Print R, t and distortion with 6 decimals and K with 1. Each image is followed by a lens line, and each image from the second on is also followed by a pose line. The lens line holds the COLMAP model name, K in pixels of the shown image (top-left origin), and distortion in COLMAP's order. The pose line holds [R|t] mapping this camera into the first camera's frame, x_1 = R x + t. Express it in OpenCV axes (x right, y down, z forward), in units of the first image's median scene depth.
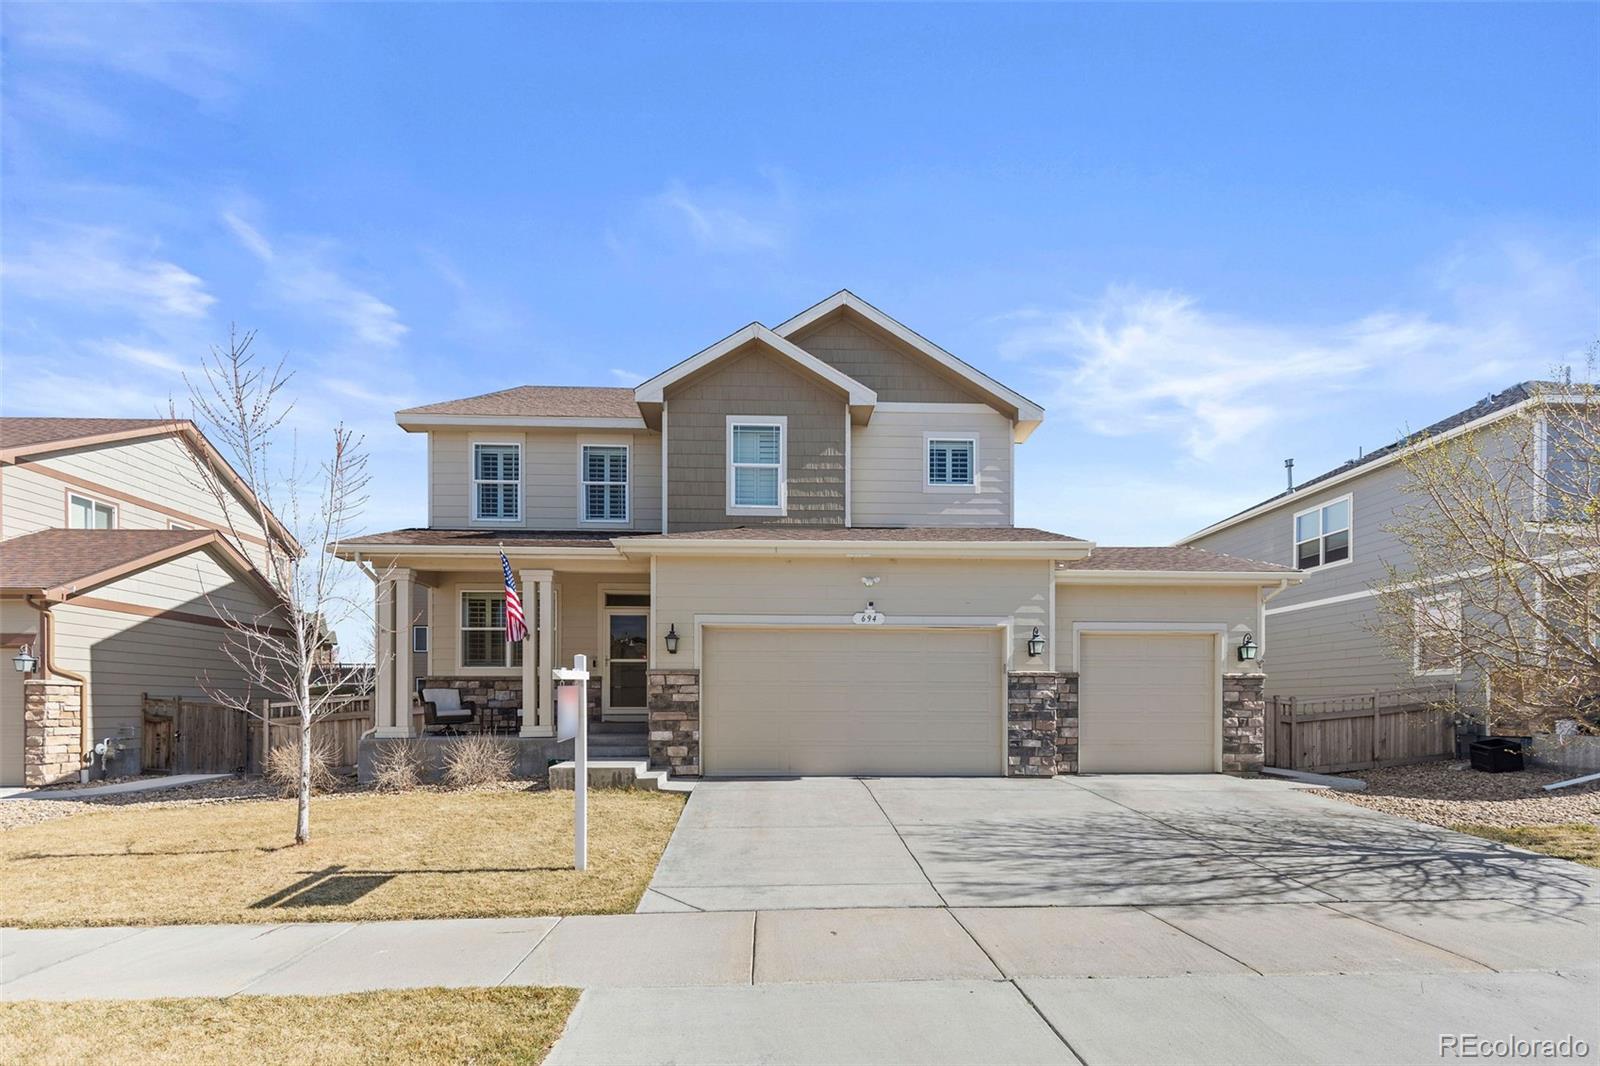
lens RADIAL K [[751.6, 0, 828.0], [0, 751.6, 693.7], [0, 0, 1]] dist [0.000283, -0.000568]
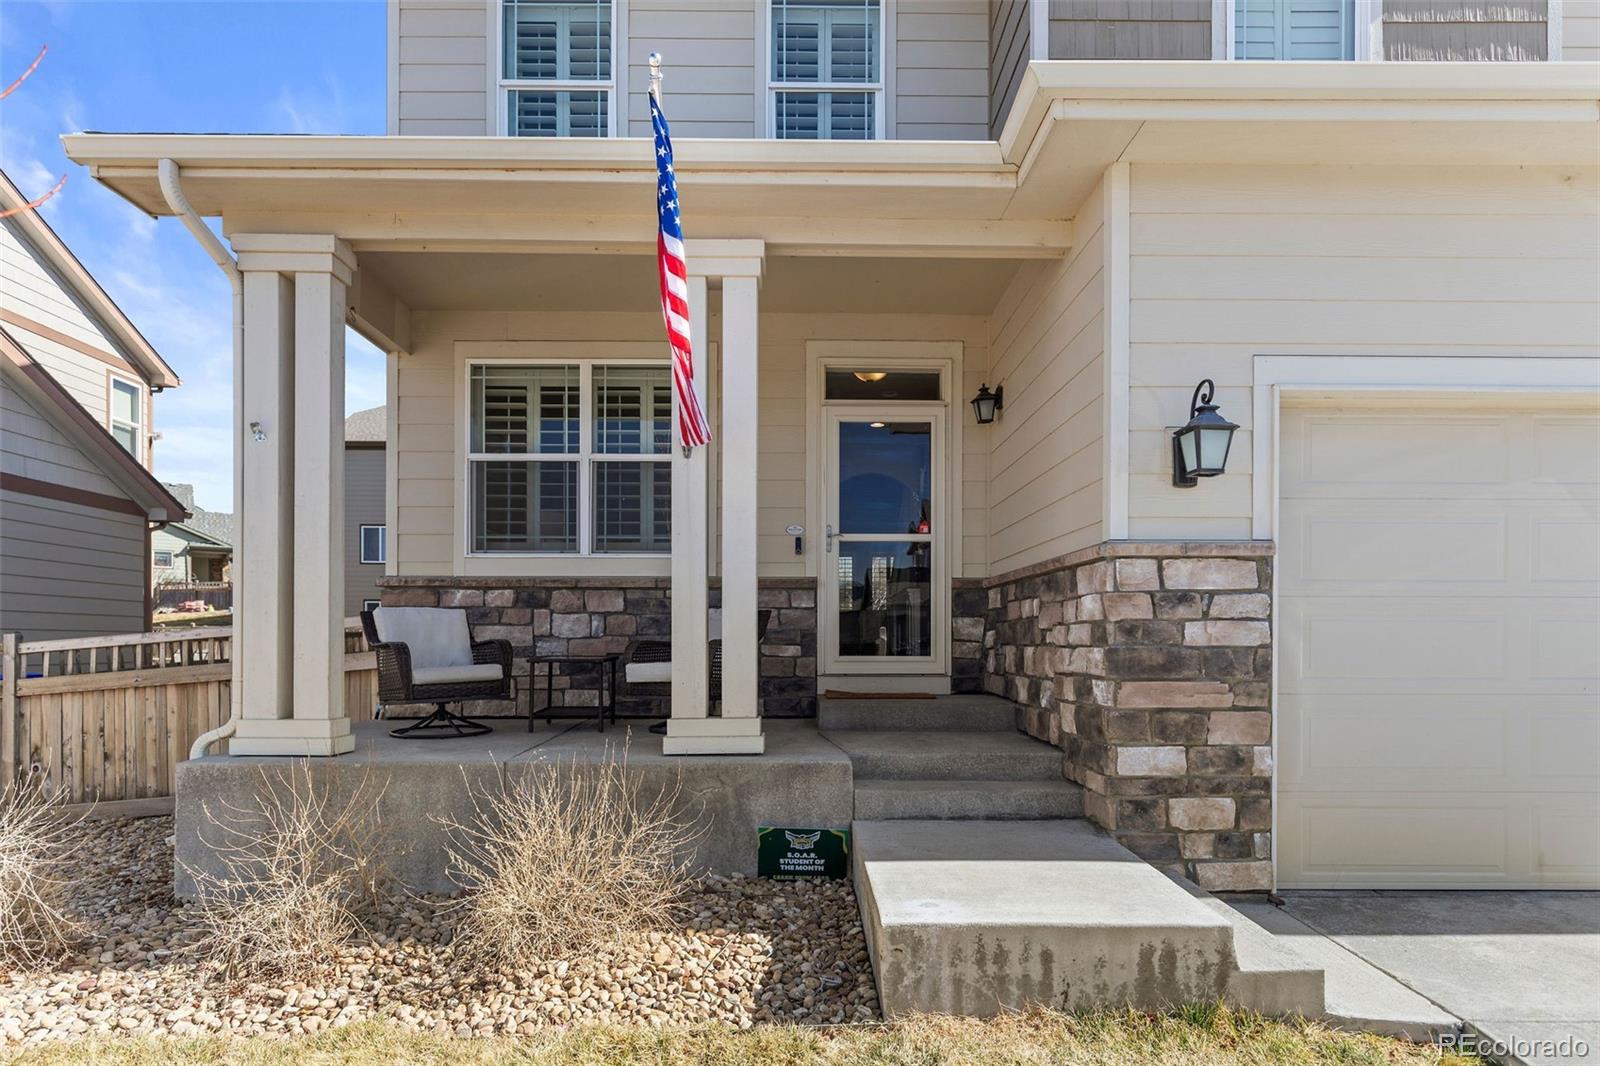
lens RADIAL K [[874.6, 0, 791.0], [0, 874.6, 633.4], [0, 0, 1]] dist [0.002354, -0.000414]
pose [[0.998654, 0.002873, -0.051791, -0.317552], [-0.002414, 0.999957, 0.008926, 0.002097], [0.051815, -0.008789, 0.998618, 0.591281]]
